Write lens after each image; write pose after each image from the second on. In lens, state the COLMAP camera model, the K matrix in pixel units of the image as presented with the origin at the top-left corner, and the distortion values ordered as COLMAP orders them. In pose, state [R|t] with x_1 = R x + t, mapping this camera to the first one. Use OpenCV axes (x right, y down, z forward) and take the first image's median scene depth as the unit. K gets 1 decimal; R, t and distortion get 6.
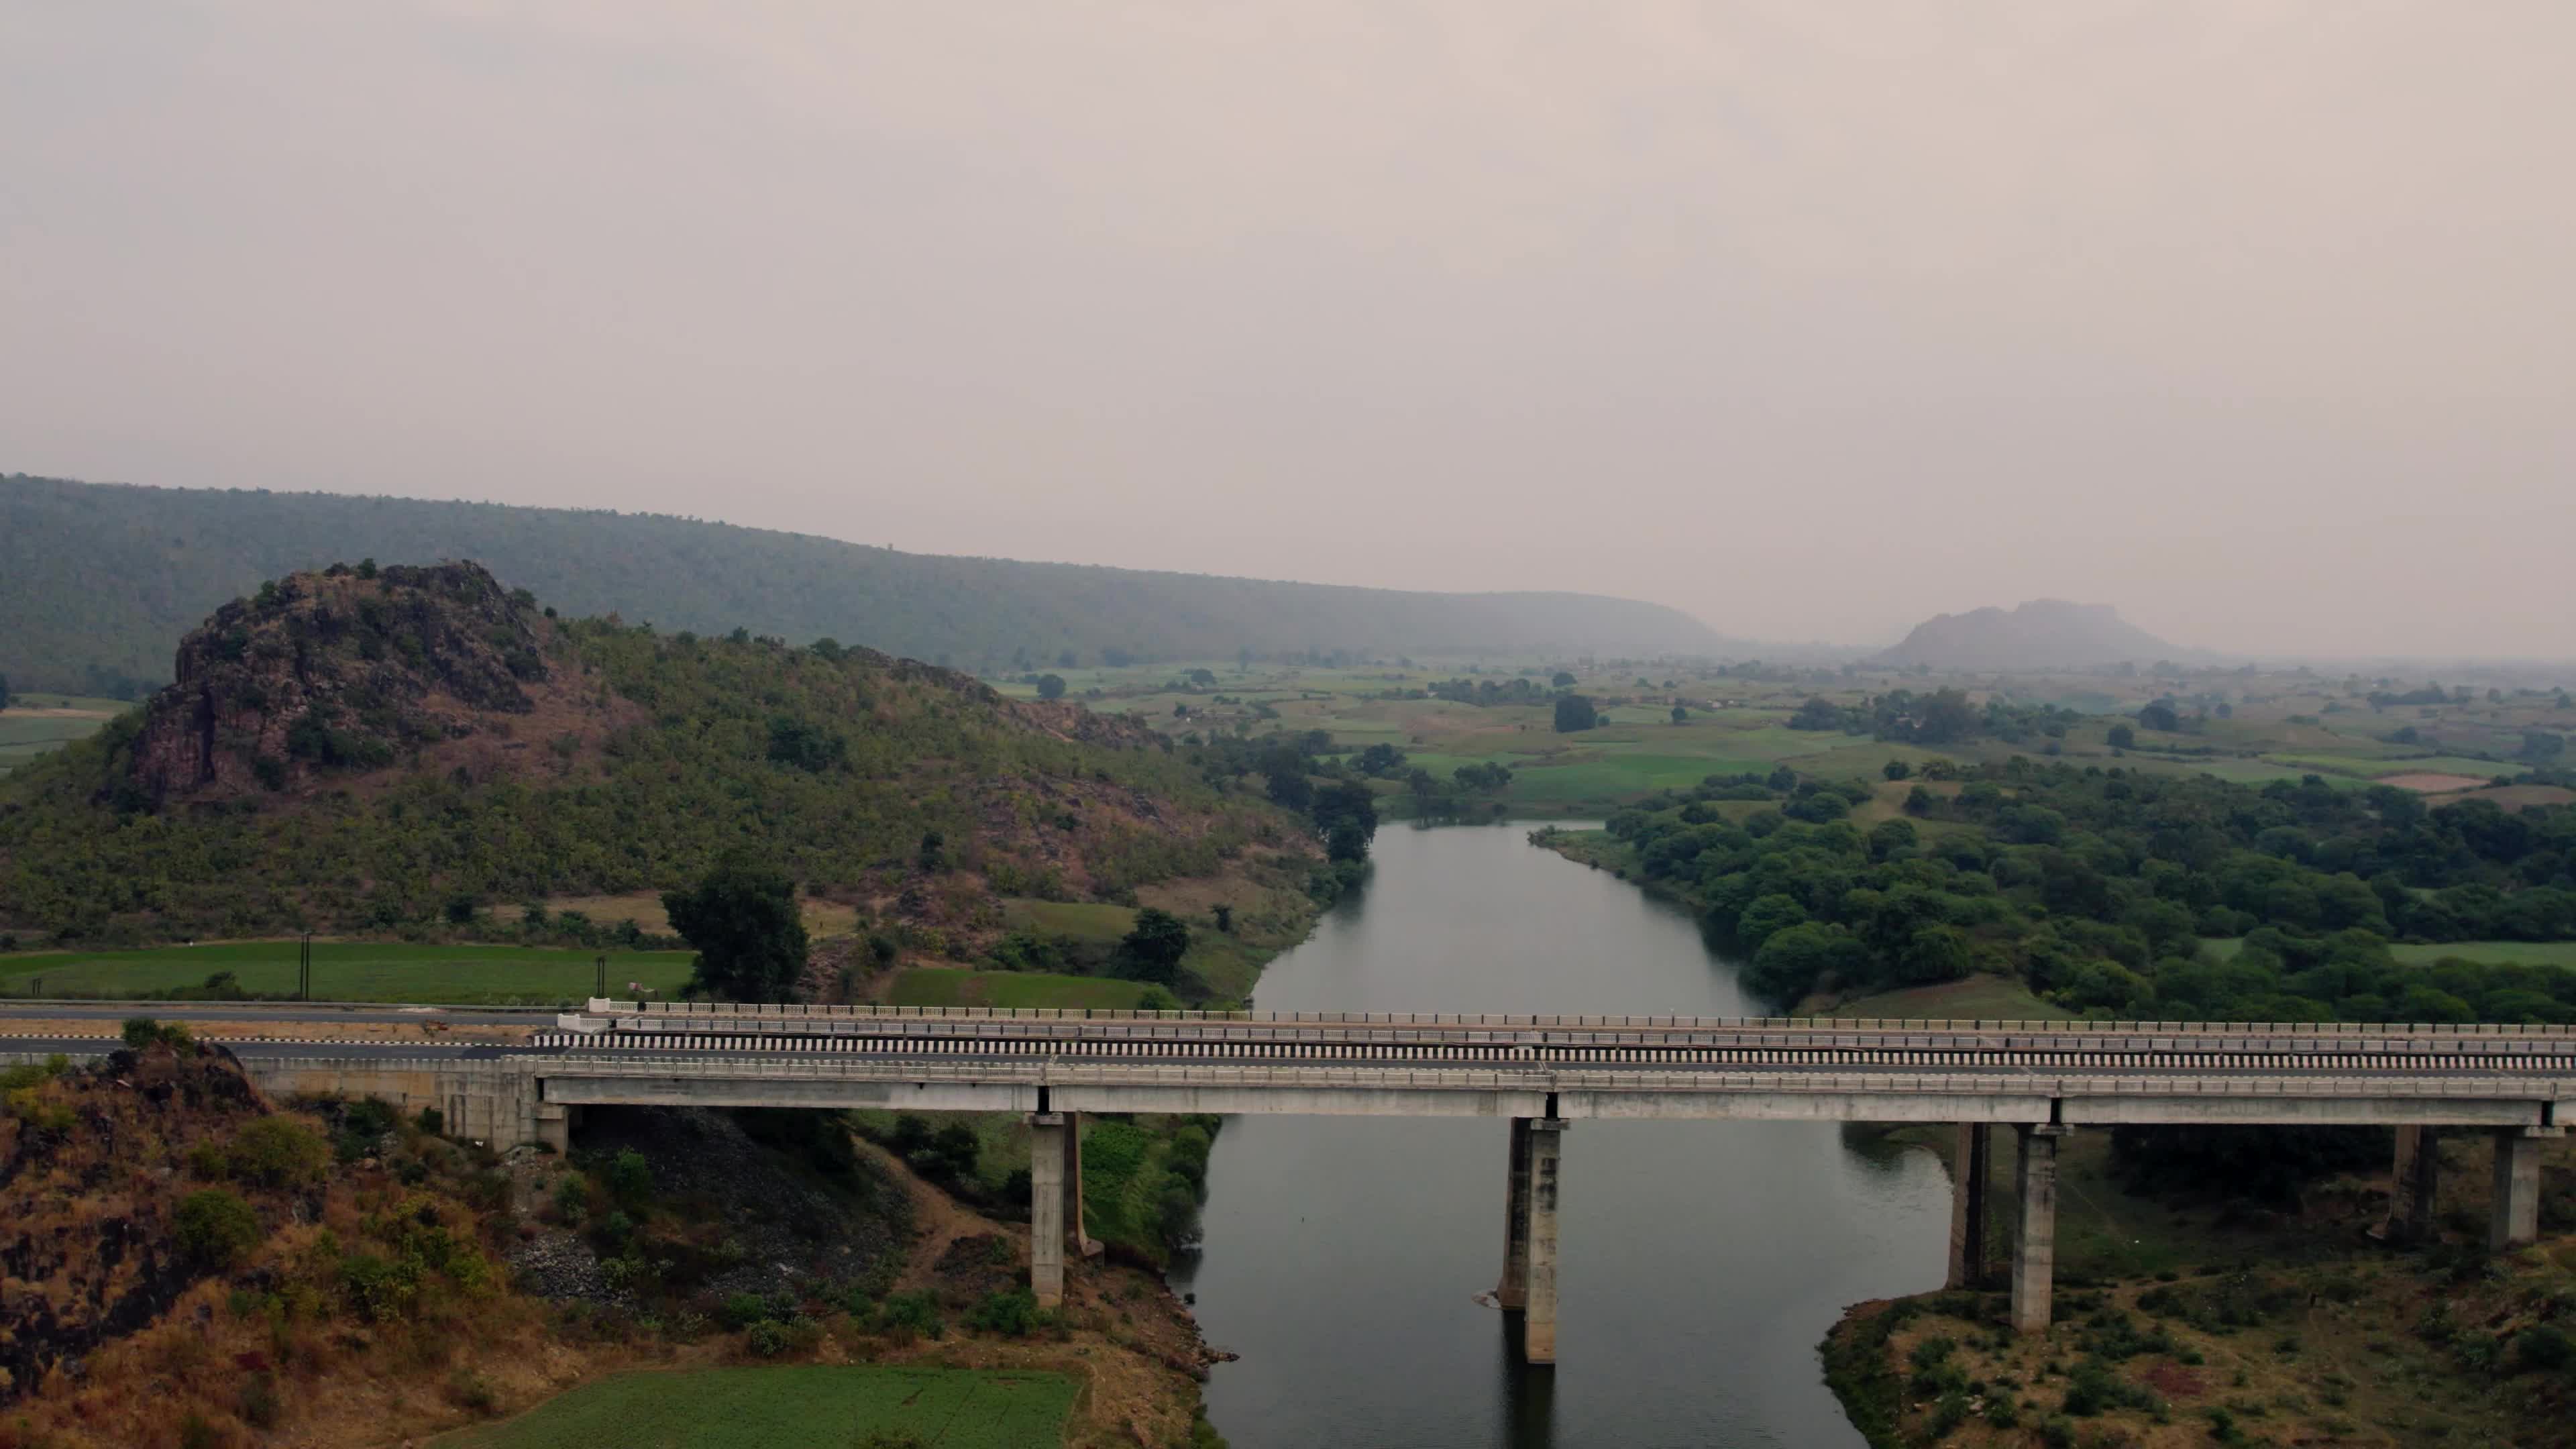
lens RADIAL K [[2343.9, 0, 1290.6], [0, 2343.9, 728.8], [0, 0, 1]] dist [-0.049378, -0.008265]
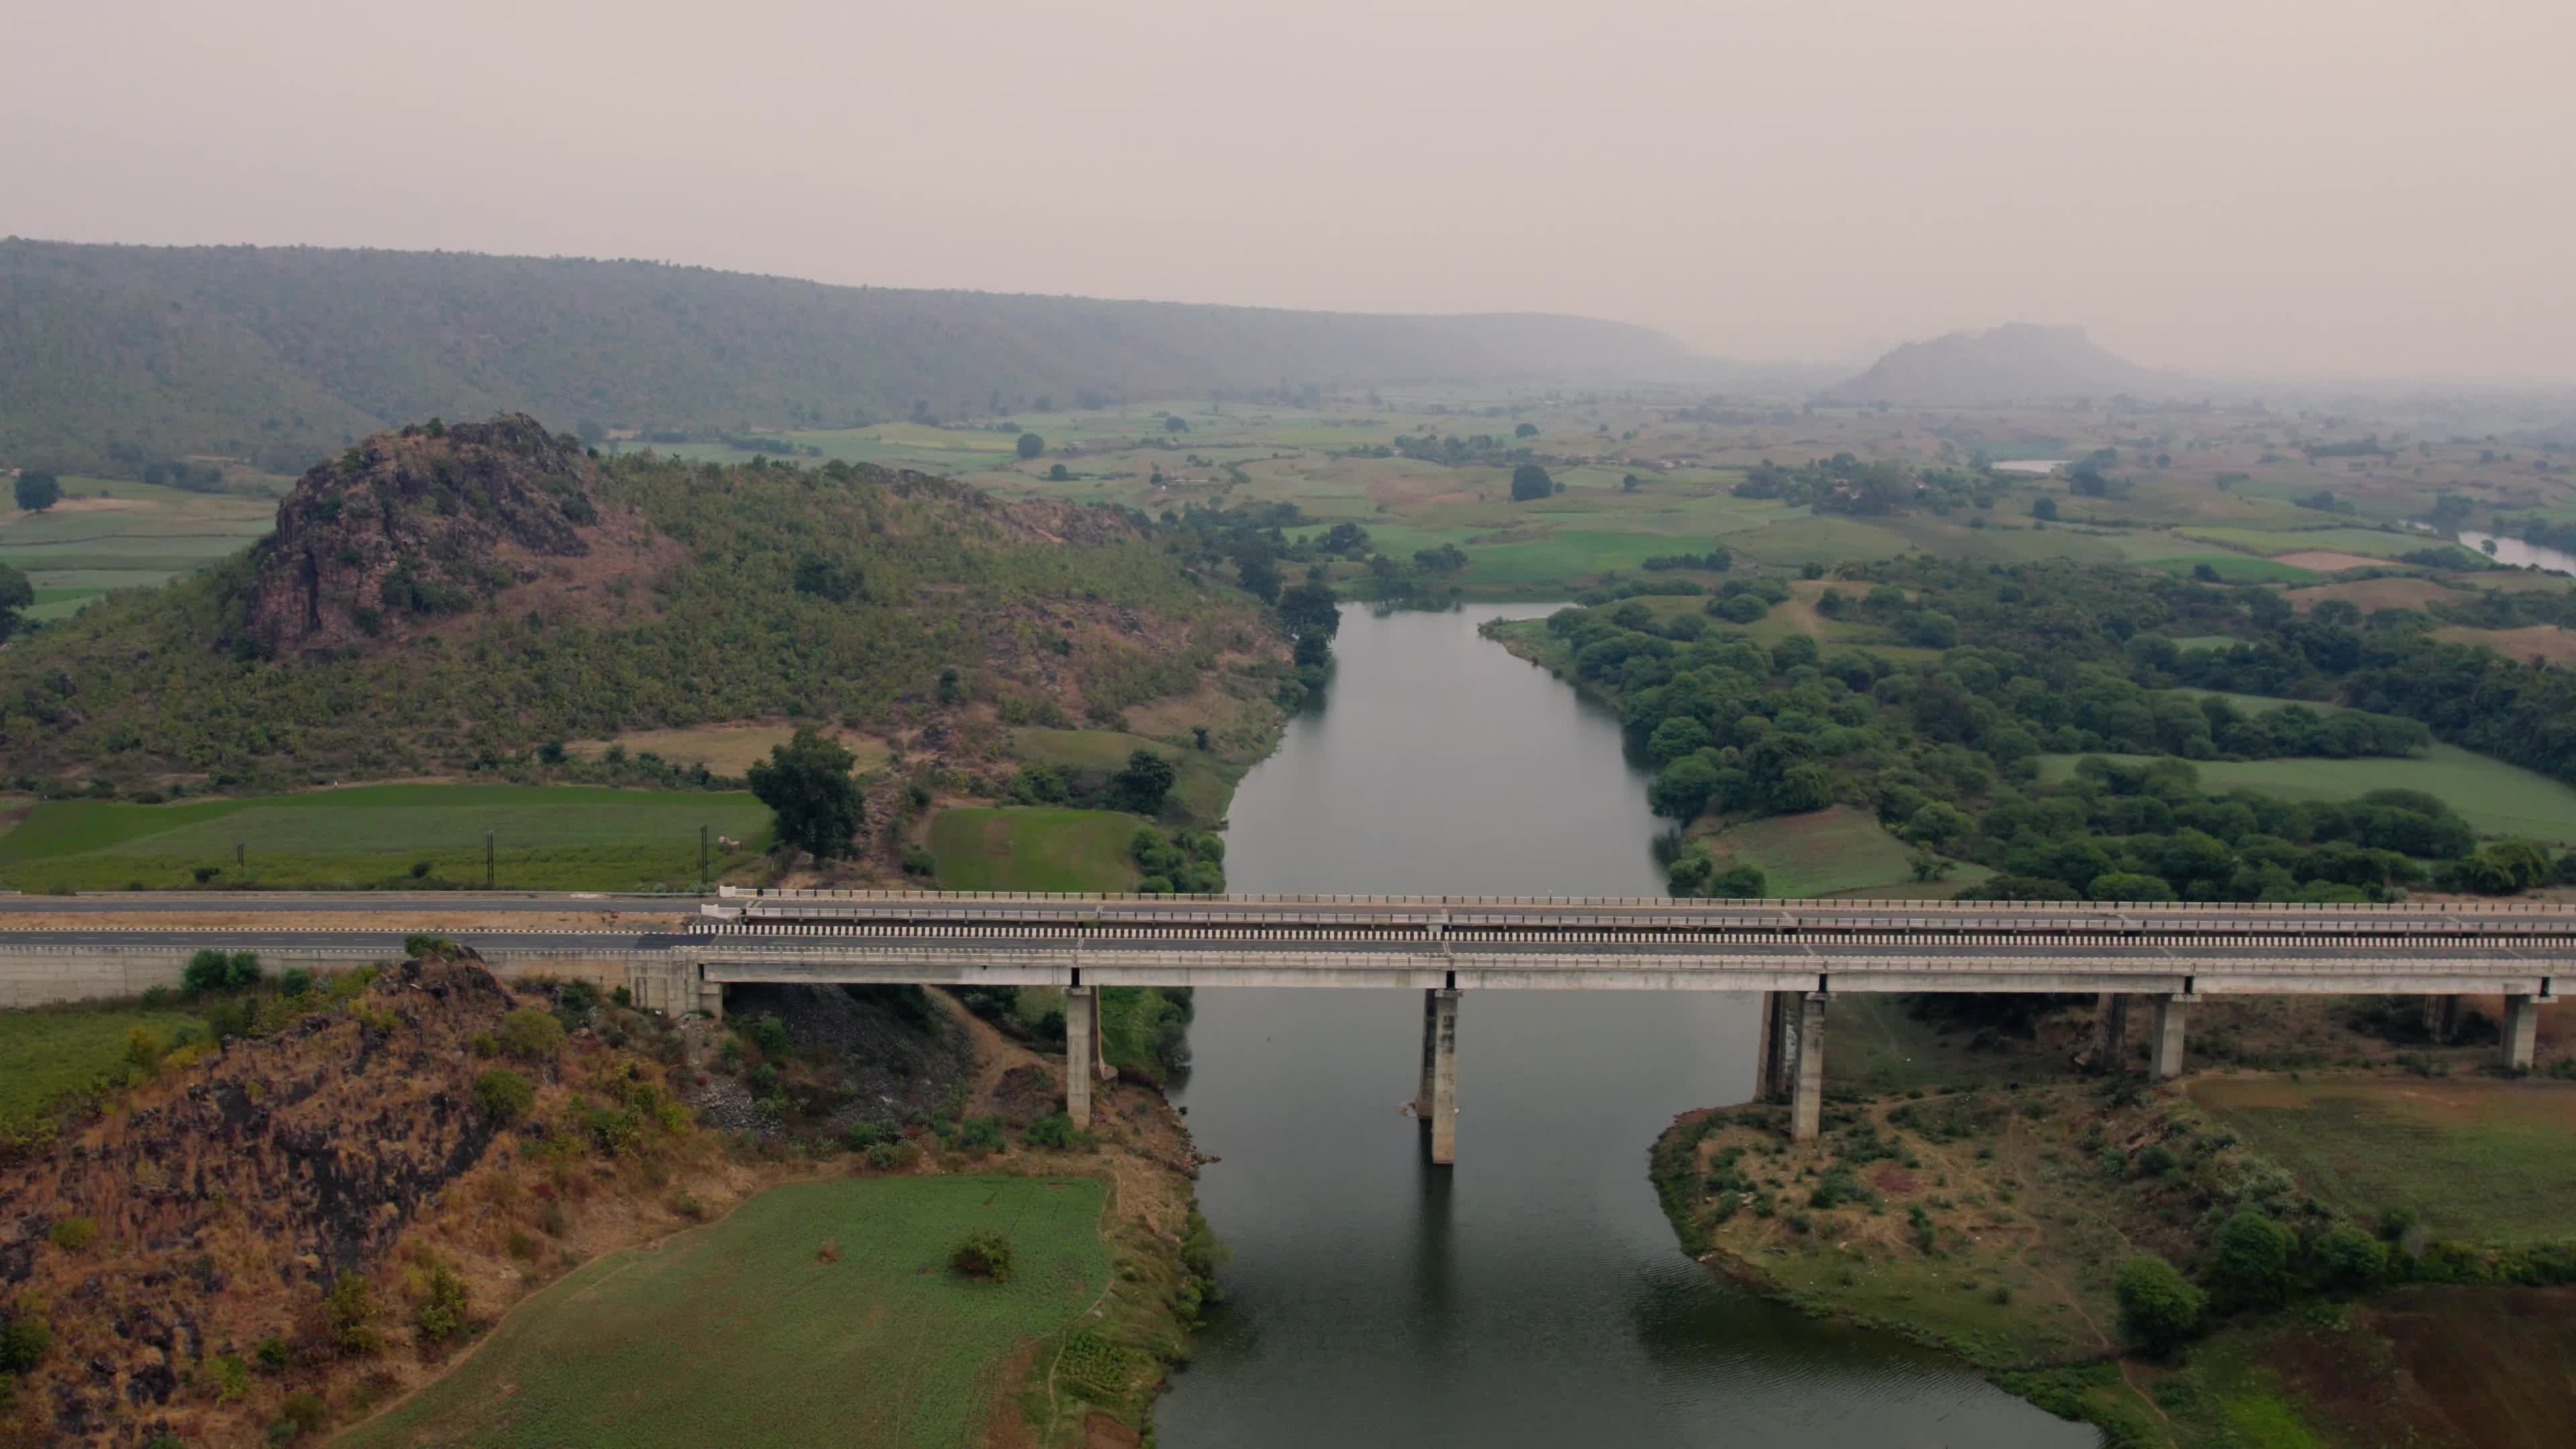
lens RADIAL K [[2343.9, 0, 1290.6], [0, 2343.9, 728.8], [0, 0, 1]] dist [-0.049378, -0.008265]
pose [[0.999928, -0.002882, 0.011662, 0.001466], [0.001428, 0.992432, 0.122788, -0.063347], [-0.011927, -0.122763, 0.992364, -0.138371]]
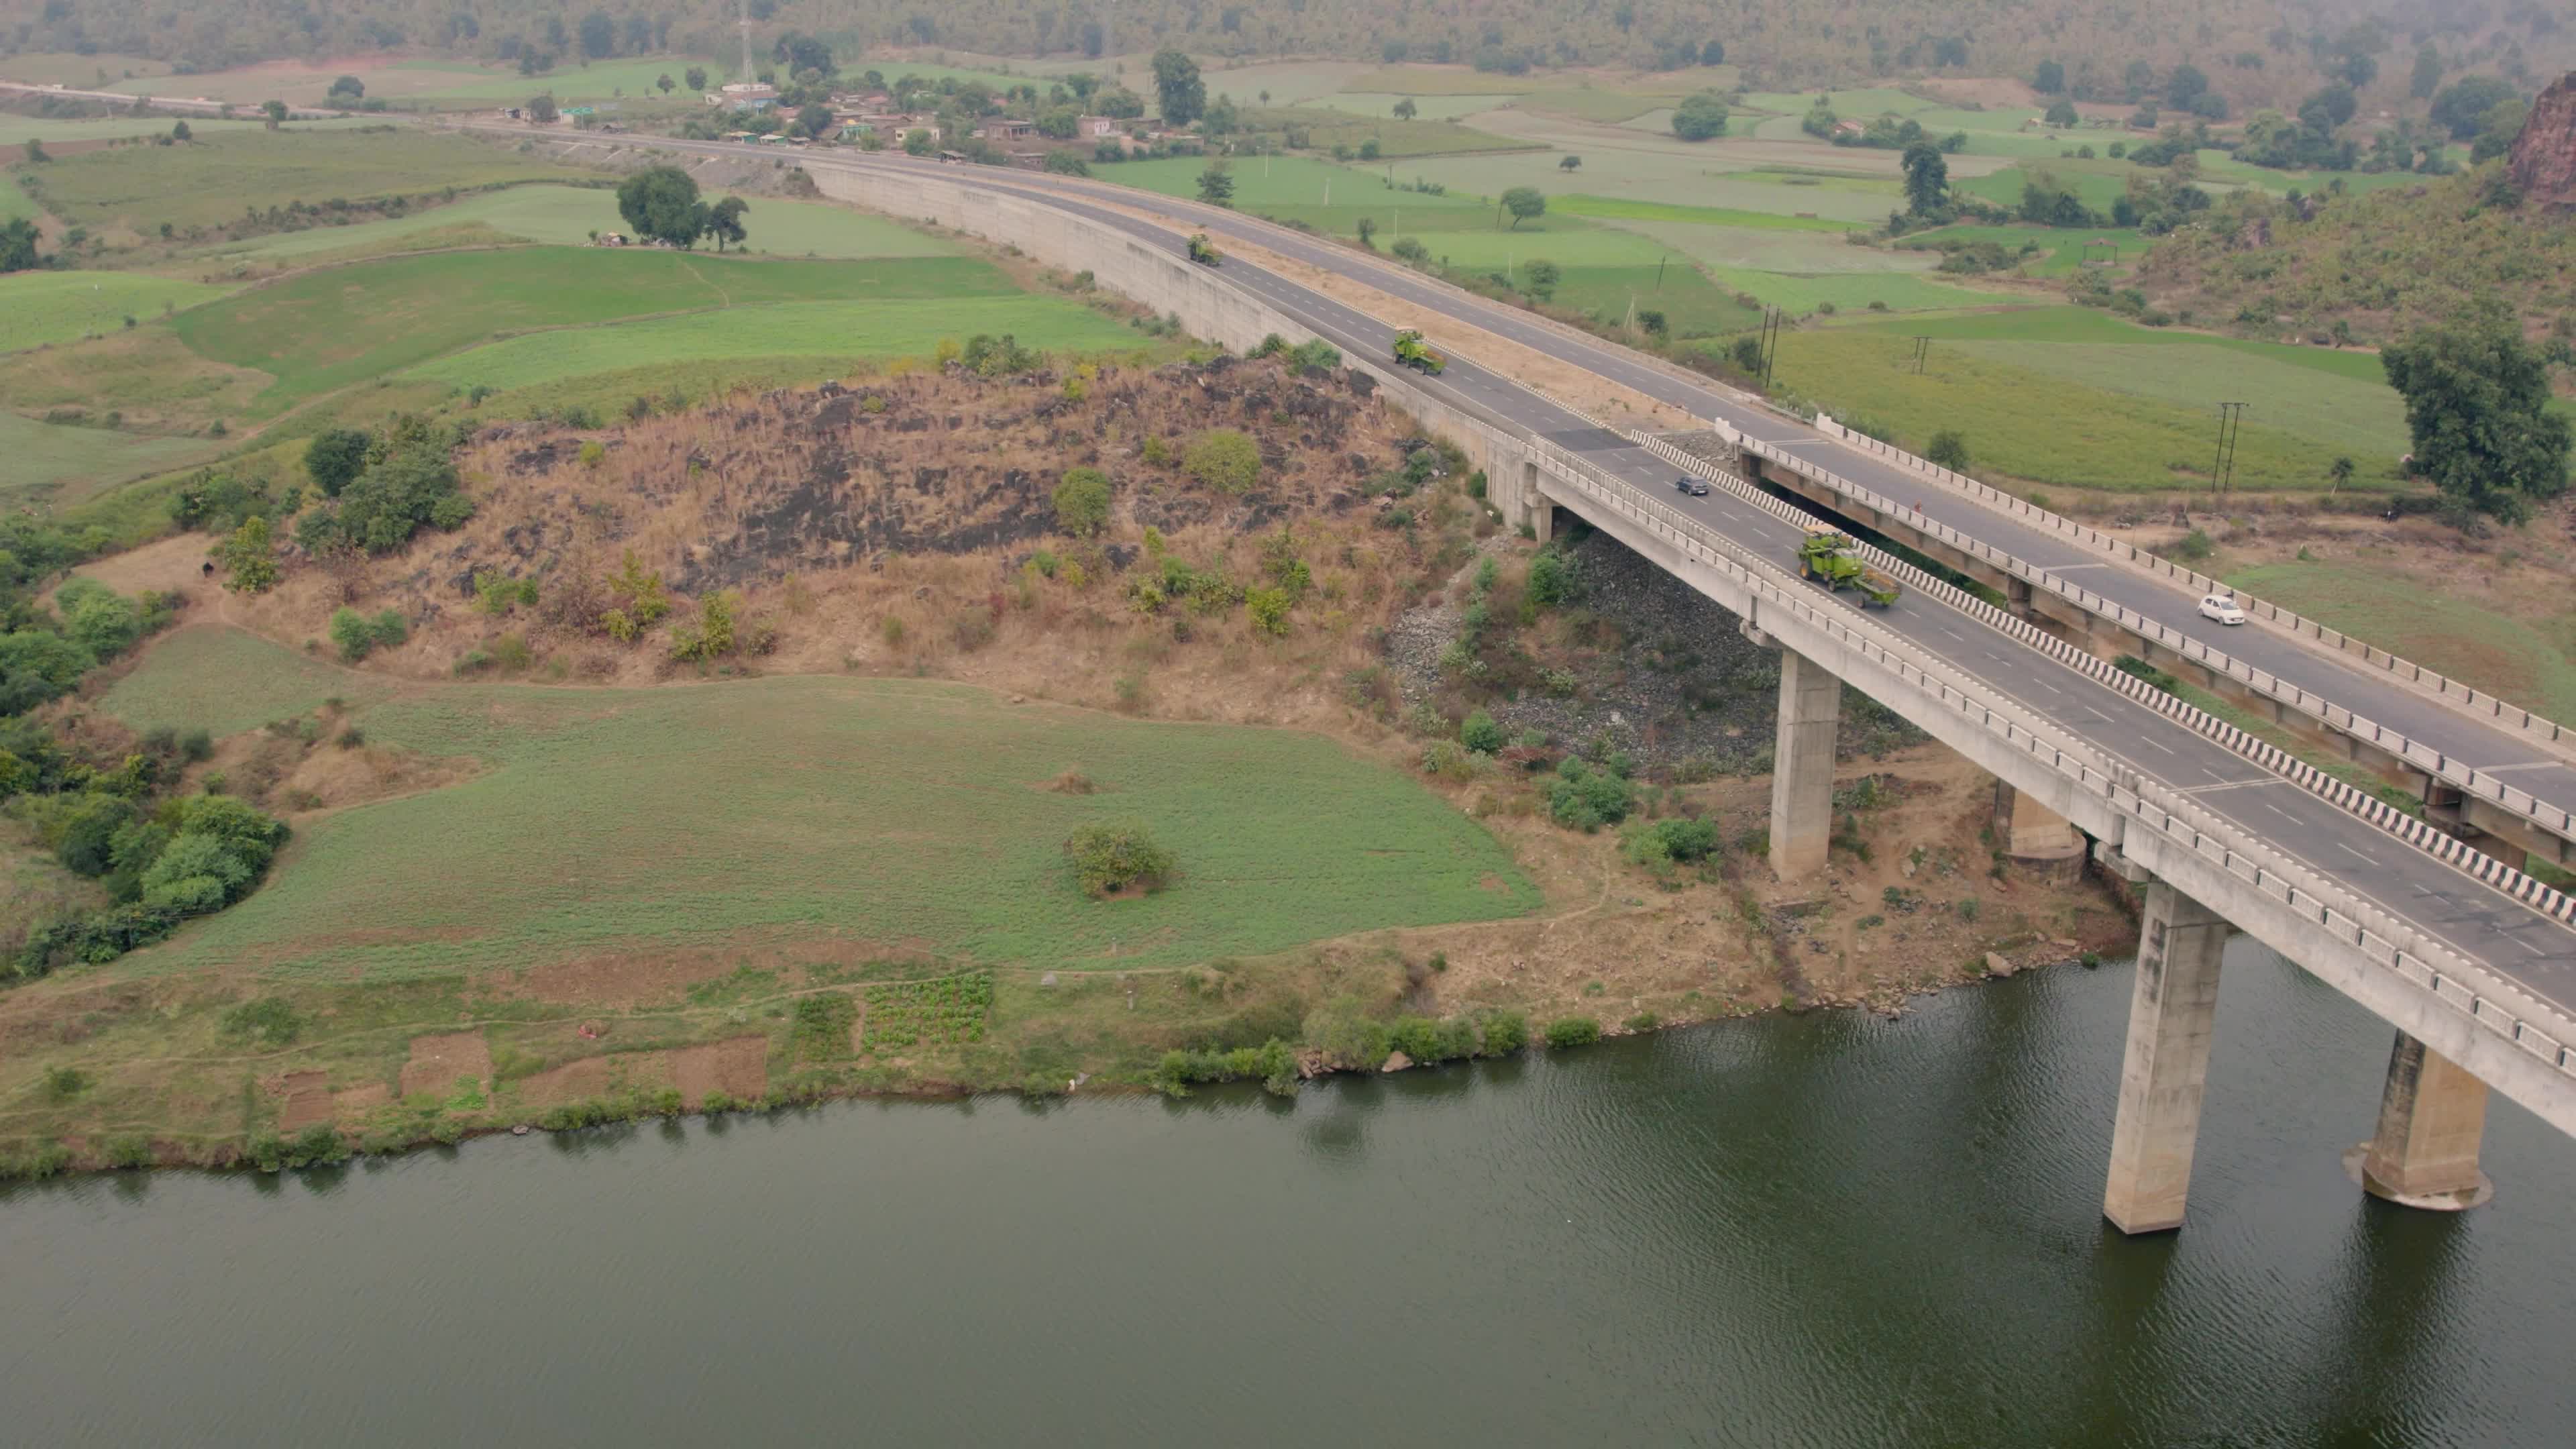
lens RADIAL K [[2343.9, 0, 1290.6], [0, 2343.9, 728.8], [0, 0, 1]] dist [-0.049378, -0.008265]
pose [[0.249509, 0.296019, -0.922019, 0.254733], [-0.044146, 0.954619, 0.294539, -0.013022], [0.967366, -0.032786, 0.251254, 0.272212]]
